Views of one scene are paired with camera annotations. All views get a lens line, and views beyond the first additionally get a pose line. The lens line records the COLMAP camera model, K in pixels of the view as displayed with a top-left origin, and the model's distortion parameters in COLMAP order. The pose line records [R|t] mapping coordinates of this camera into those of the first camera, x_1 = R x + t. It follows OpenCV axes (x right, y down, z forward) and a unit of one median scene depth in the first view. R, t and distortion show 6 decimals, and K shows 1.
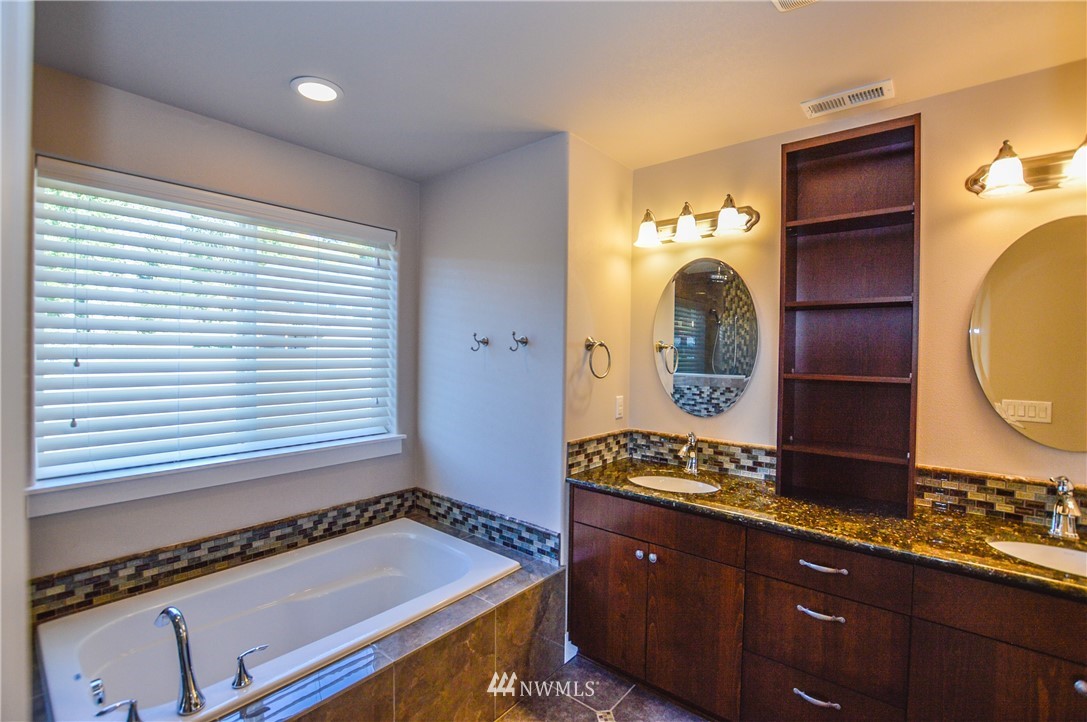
lens RADIAL K [[484.9, 0, 539.4], [0, 484.9, 357.7], [0, 0, 1]] dist [-0.036787, 0.007171]
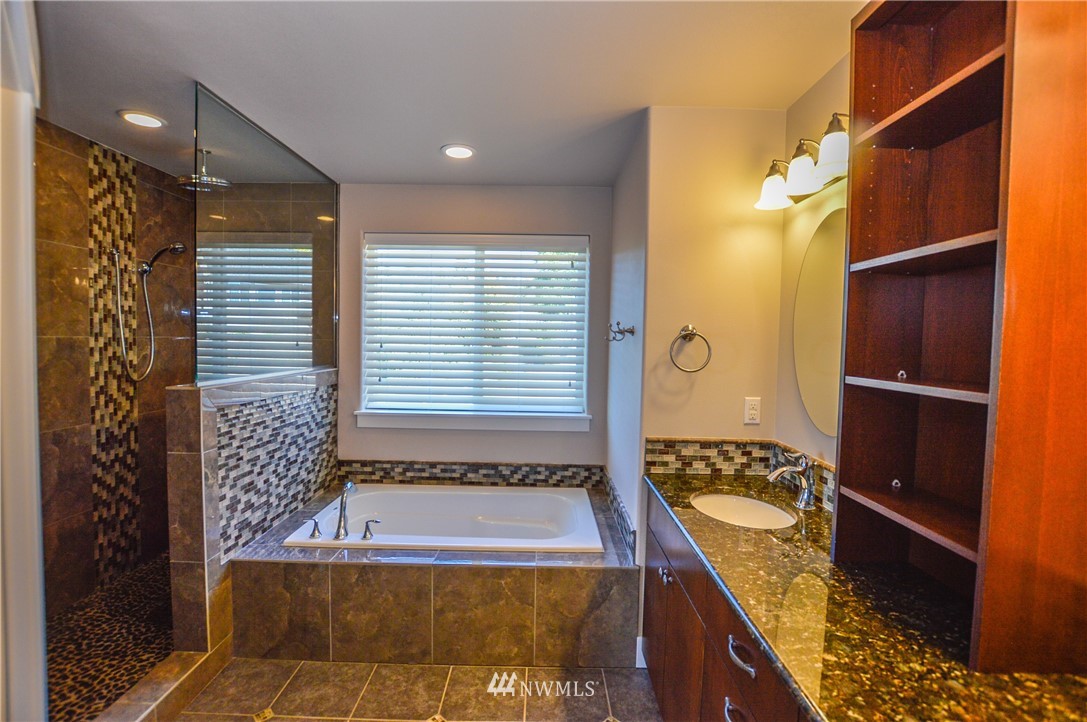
lens RADIAL K [[484.9, 0, 539.4], [0, 484.9, 357.7], [0, 0, 1]] dist [-0.036787, 0.007171]
pose [[0.637898, 0.030871, -0.769502, 0.617364], [-0.021752, 0.999520, 0.022067, 0.002863], [0.769813, 0.002662, 0.638264, 0.227826]]
